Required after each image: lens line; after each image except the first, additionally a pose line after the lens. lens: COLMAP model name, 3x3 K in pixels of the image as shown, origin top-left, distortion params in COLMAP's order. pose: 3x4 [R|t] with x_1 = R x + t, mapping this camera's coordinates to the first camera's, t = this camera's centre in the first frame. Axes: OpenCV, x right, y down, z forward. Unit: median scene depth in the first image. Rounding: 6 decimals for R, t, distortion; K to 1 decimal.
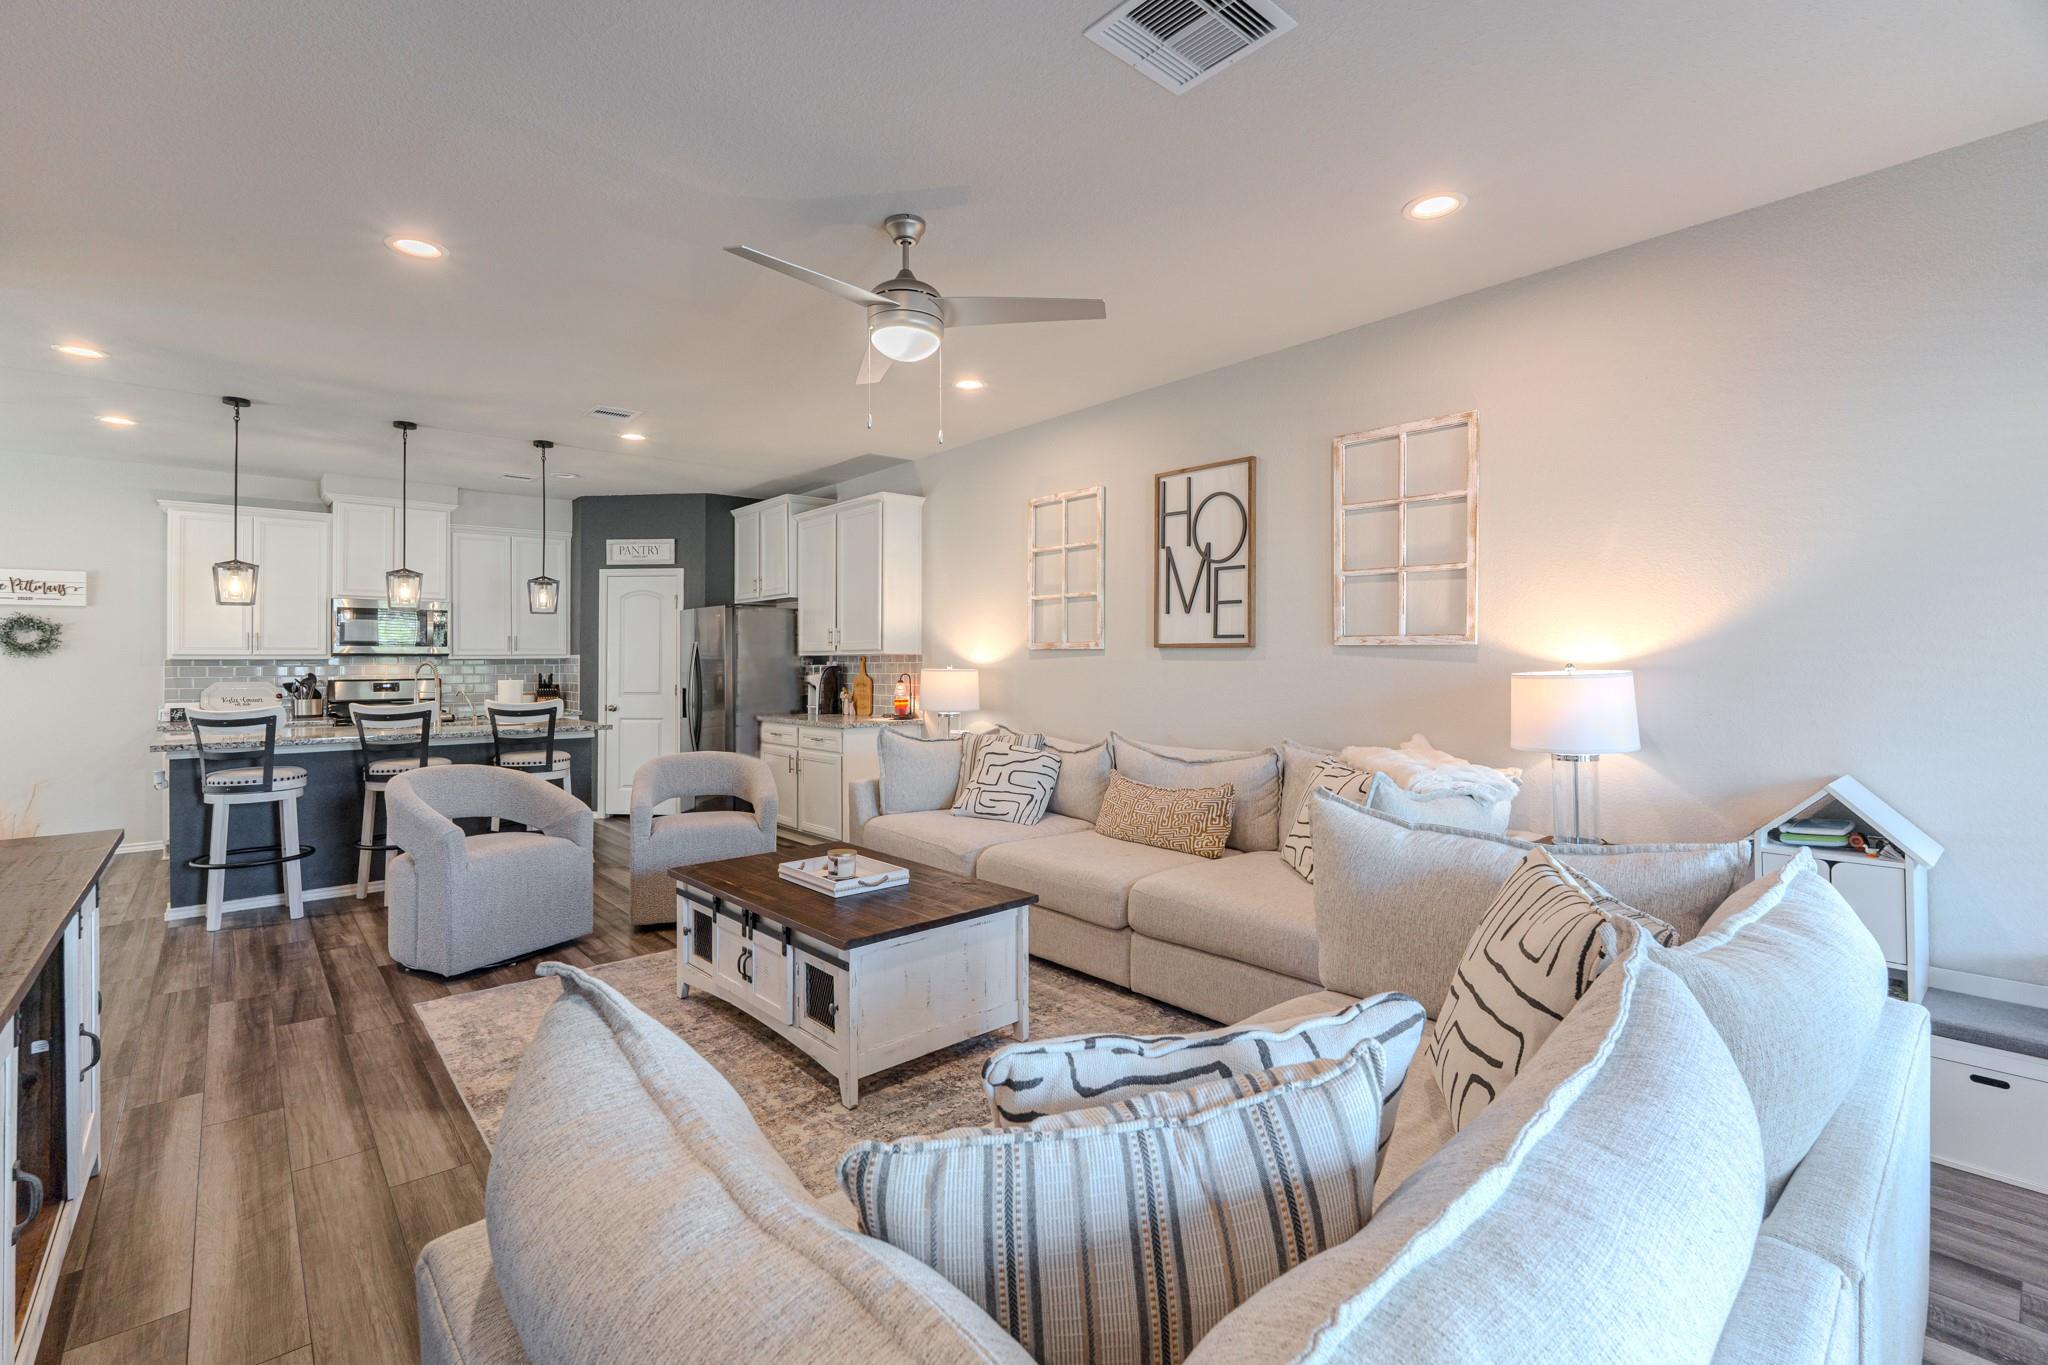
lens RADIAL K [[903.1, 0, 1019.0], [0, 903.1, 656.7], [0, 0, 1]] dist [-0.006417, 0.001348]
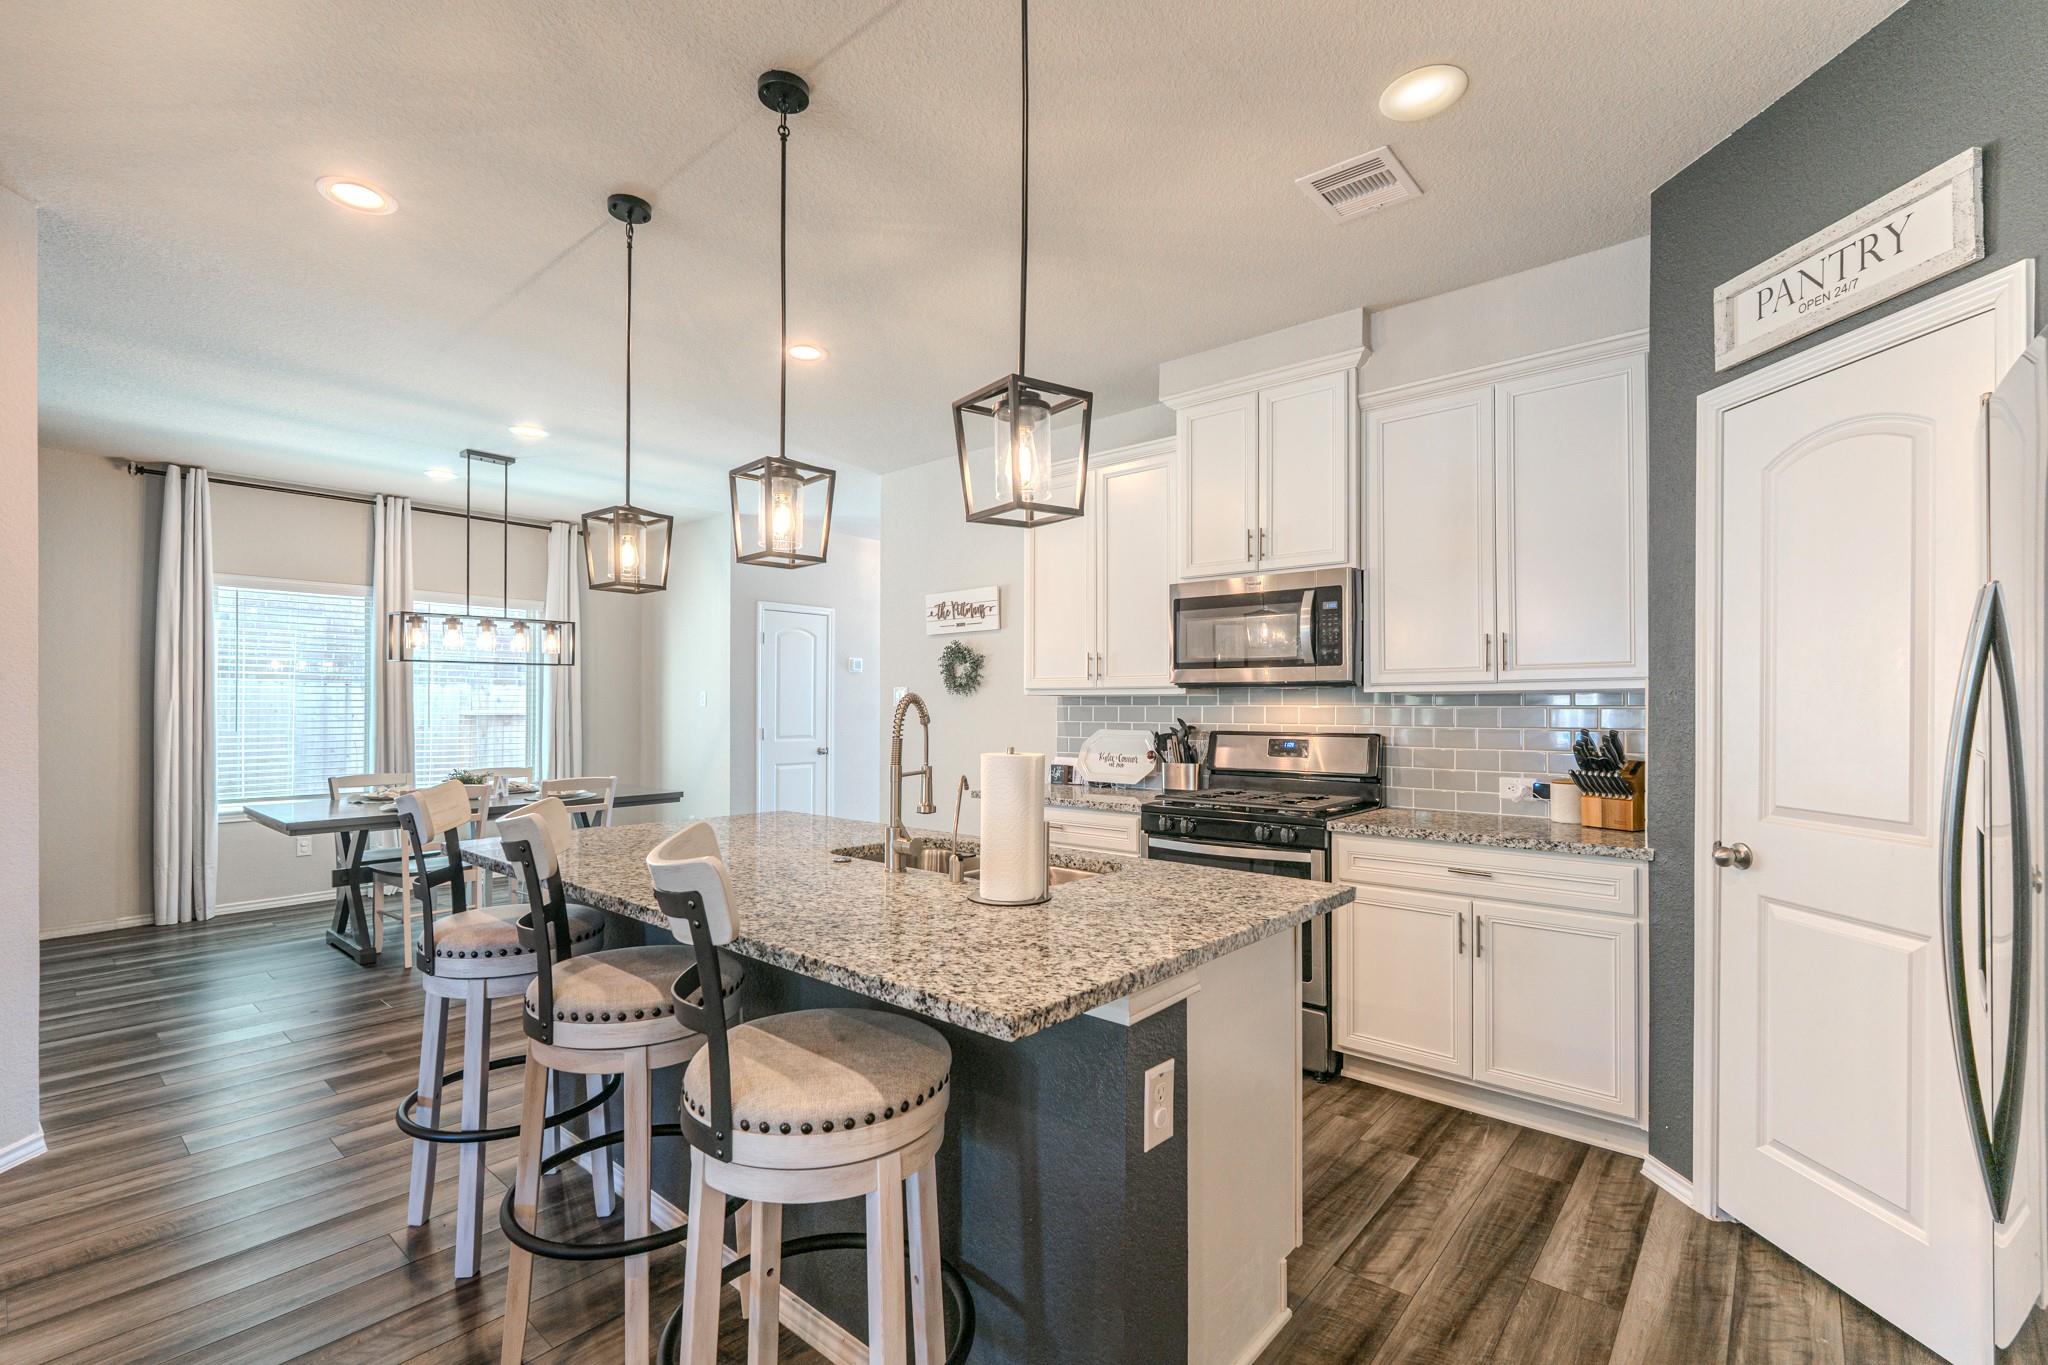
lens RADIAL K [[903.1, 0, 1019.9], [0, 903.1, 700.9], [0, 0, 1]] dist [-0.006417, 0.001348]
pose [[0.143886, -0.002250, -0.989592, -0.298337], [0.002617, 0.999995, -0.001893, 0.010398], [0.989591, -0.002318, 0.143891, 1.105502]]
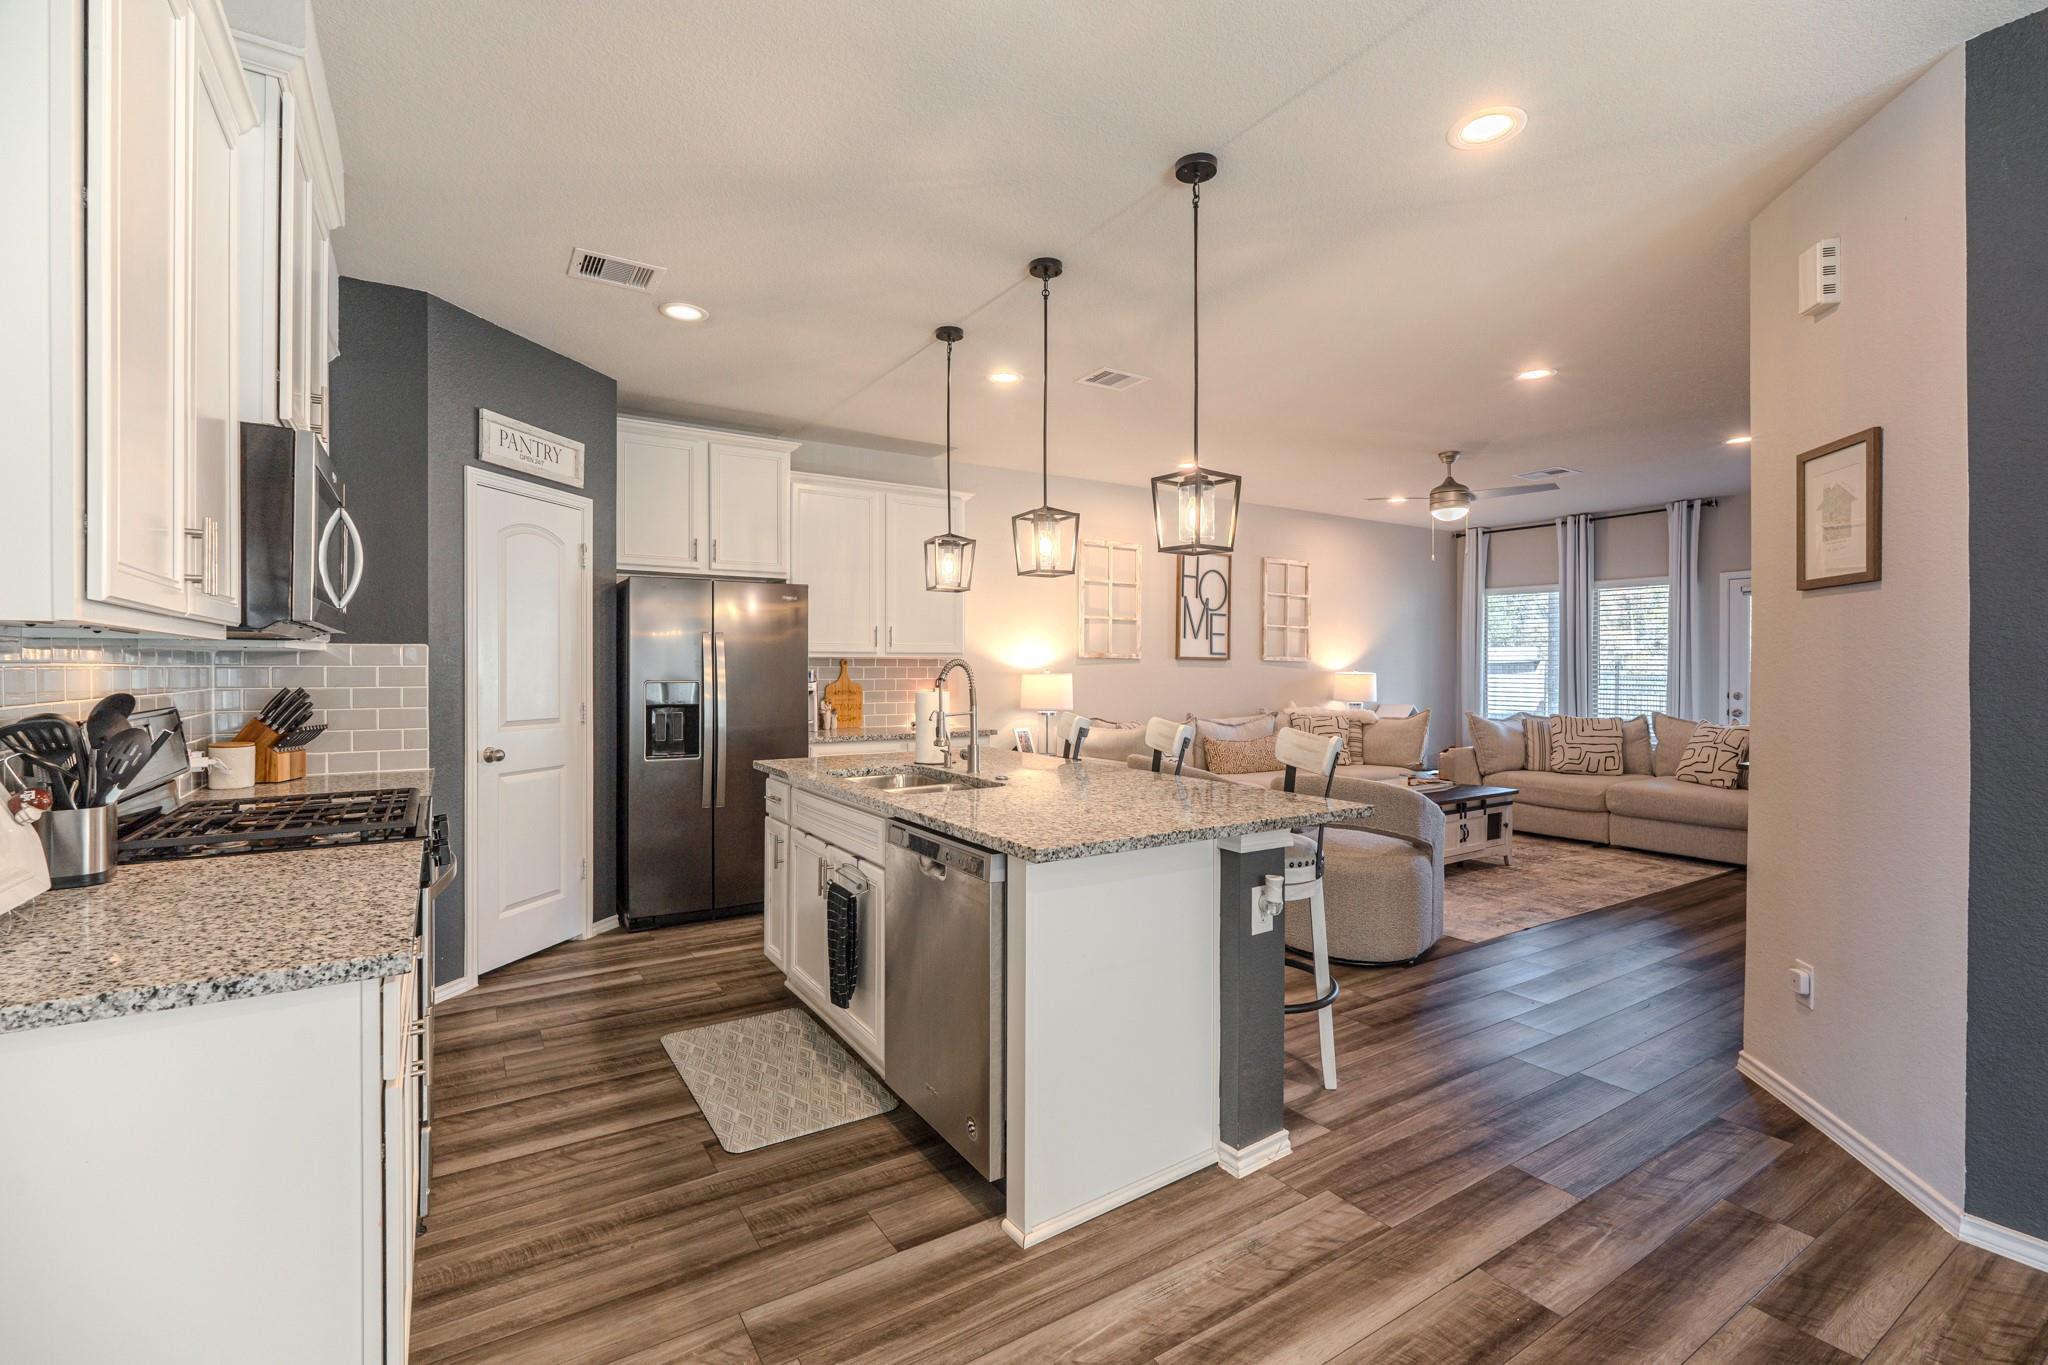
lens RADIAL K [[903.1, 0, 1017.9], [0, 903.1, 671.8], [0, 0, 1]] dist [-0.006417, 0.001348]
pose [[0.147521, 0.001013, 0.989058, -1.351180], [-0.008756, 0.999962, 0.000282, 0.013344], [-0.989020, -0.008702, 0.147524, 0.978213]]
